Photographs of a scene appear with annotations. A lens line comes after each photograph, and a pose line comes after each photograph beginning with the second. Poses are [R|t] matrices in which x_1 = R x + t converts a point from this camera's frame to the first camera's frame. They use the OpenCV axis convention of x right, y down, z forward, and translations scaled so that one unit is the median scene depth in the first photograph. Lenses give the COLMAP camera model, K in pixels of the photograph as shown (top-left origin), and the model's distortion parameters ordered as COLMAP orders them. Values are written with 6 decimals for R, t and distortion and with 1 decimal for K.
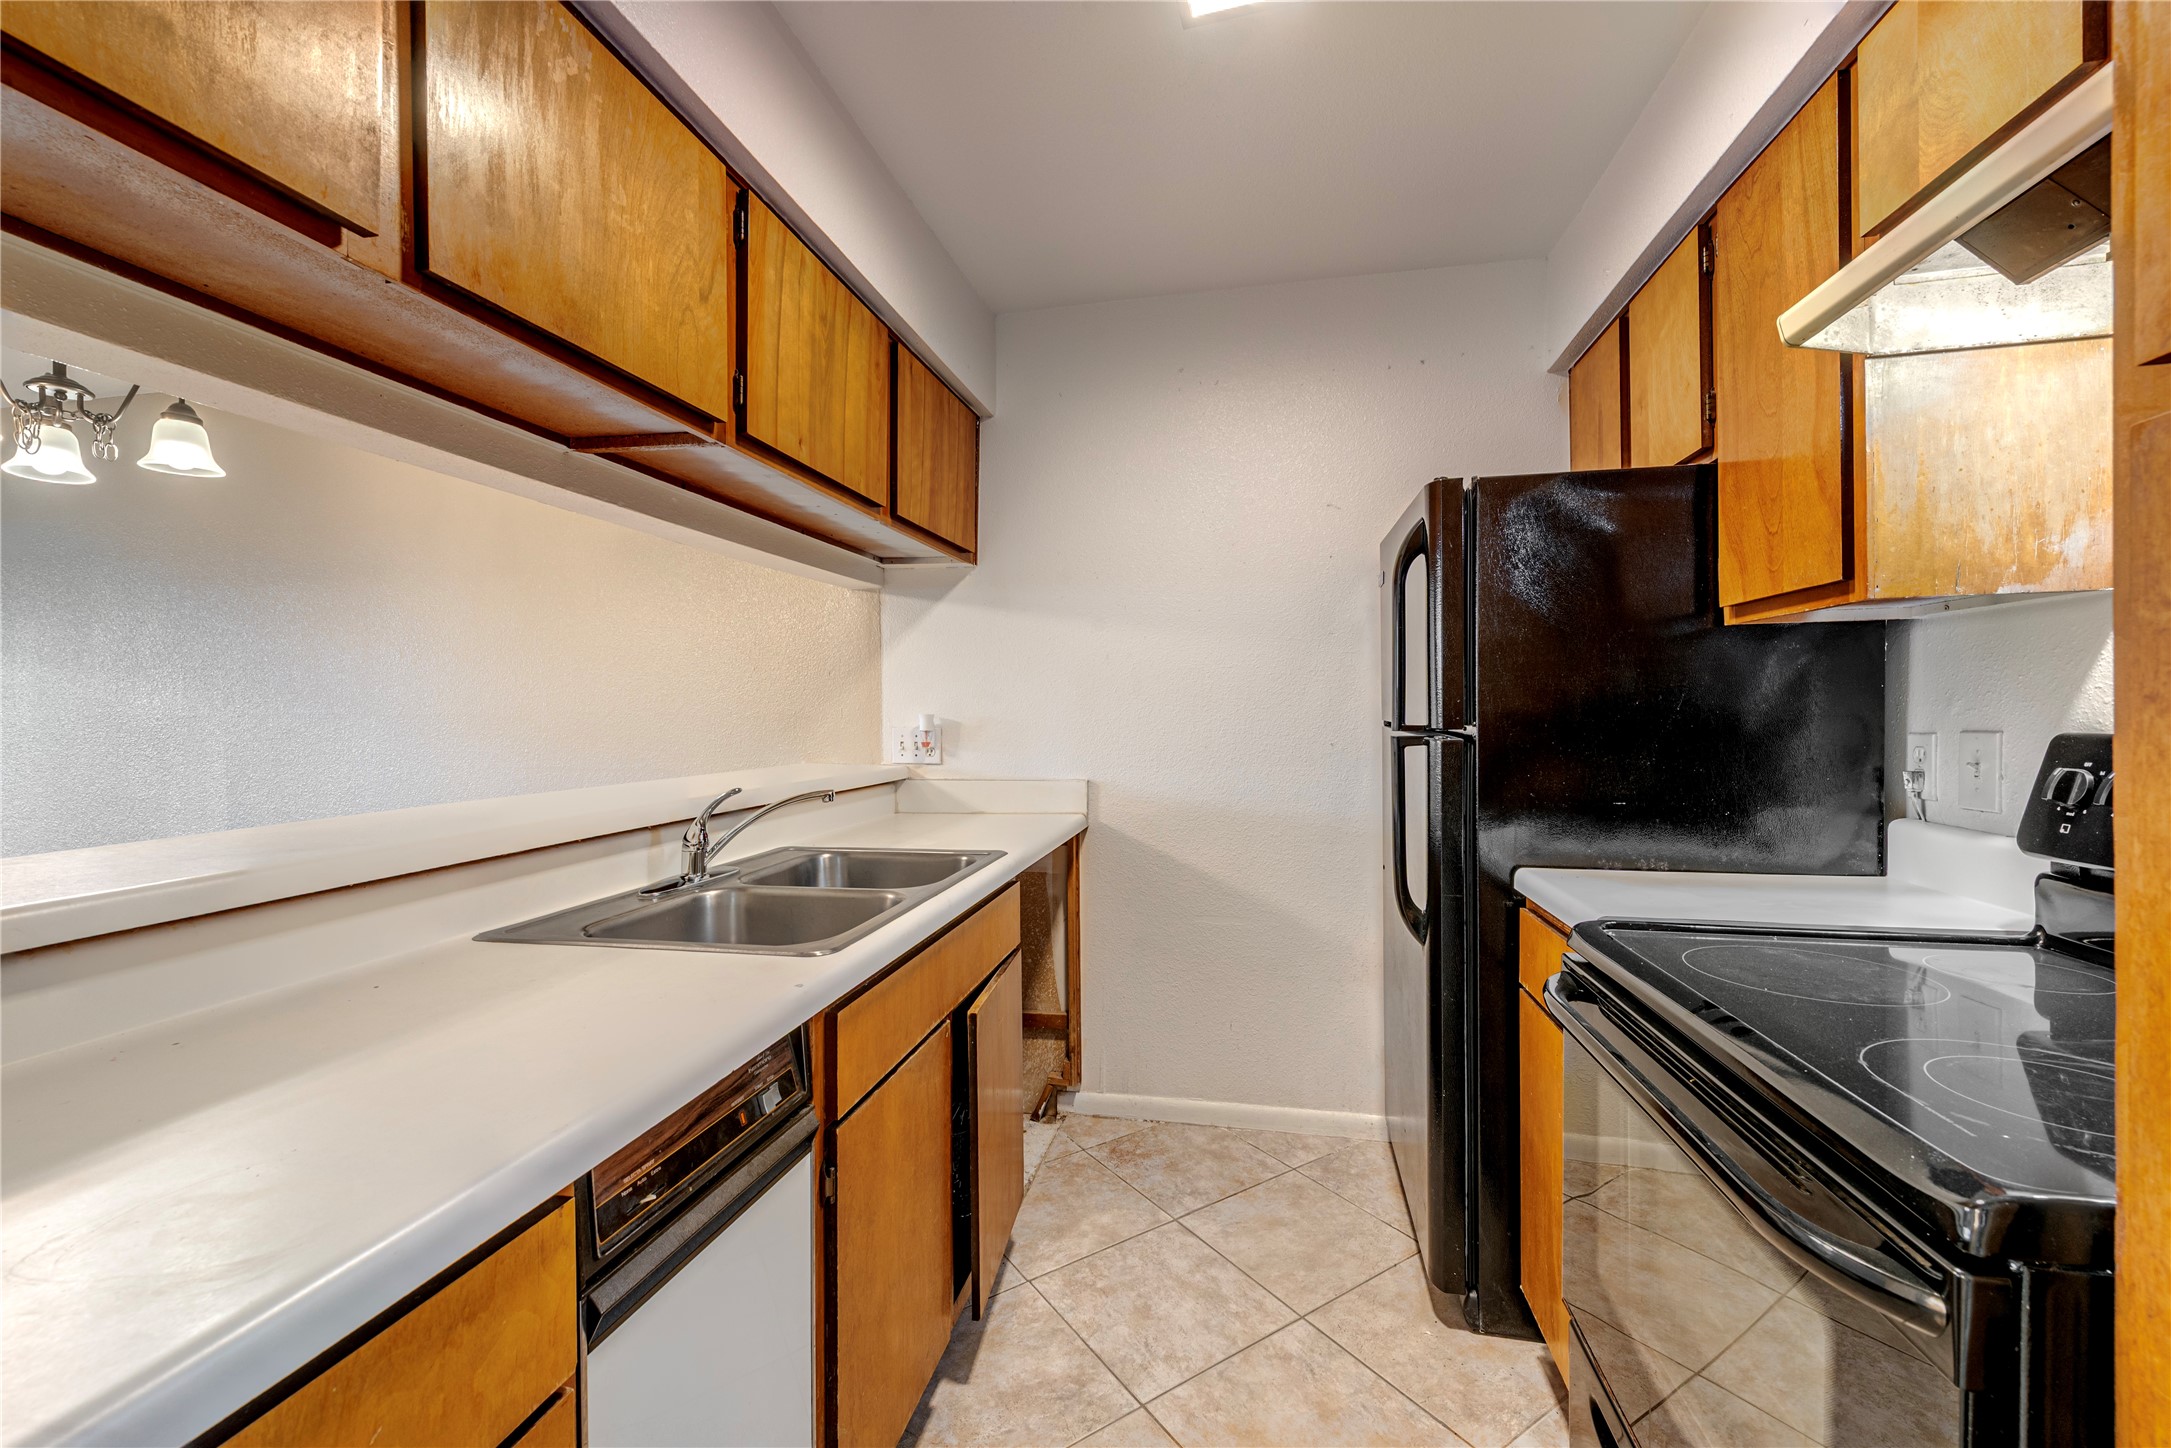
lens RADIAL K [[879.6, 0, 1082.1], [0, 879.6, 717.2], [0, 0, 1]] dist [0.021228, -0.007642]
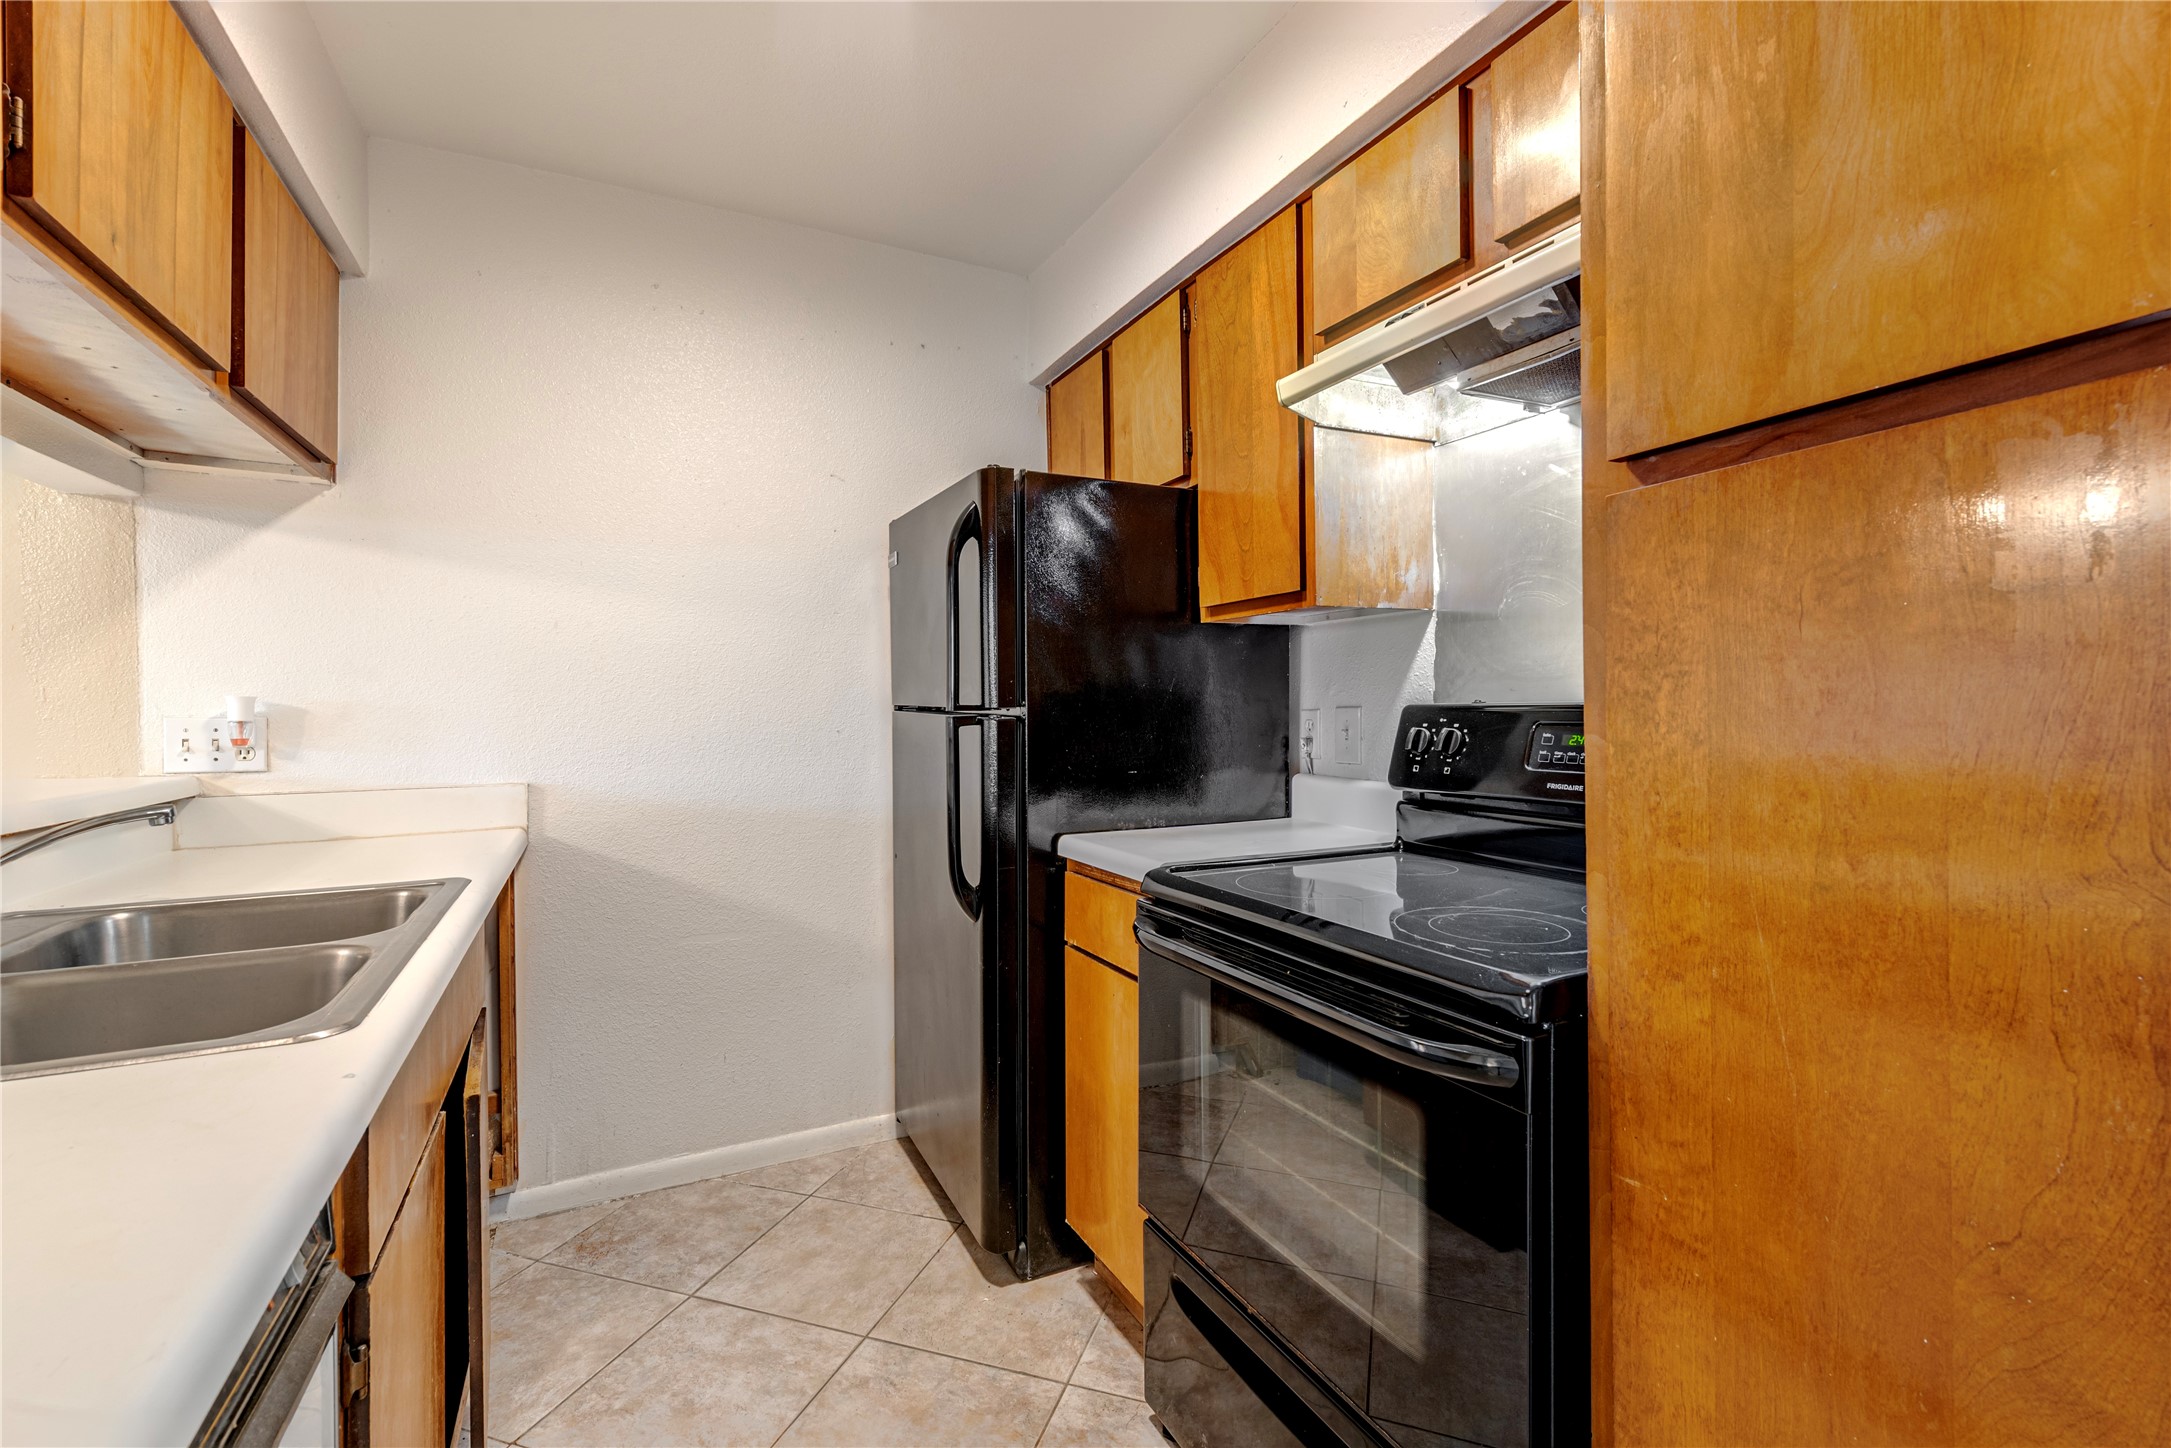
lens RADIAL K [[957.8, 0, 1083.3], [0, 957.8, 713.5], [0, 0, 1]] dist [0.023841, -0.008698]
pose [[0.788482, -0.002335, 0.615054, -0.199775], [0.004585, 0.999987, -0.002081, 0.022053], [-0.615041, 0.004461, 0.788482, 0.052844]]
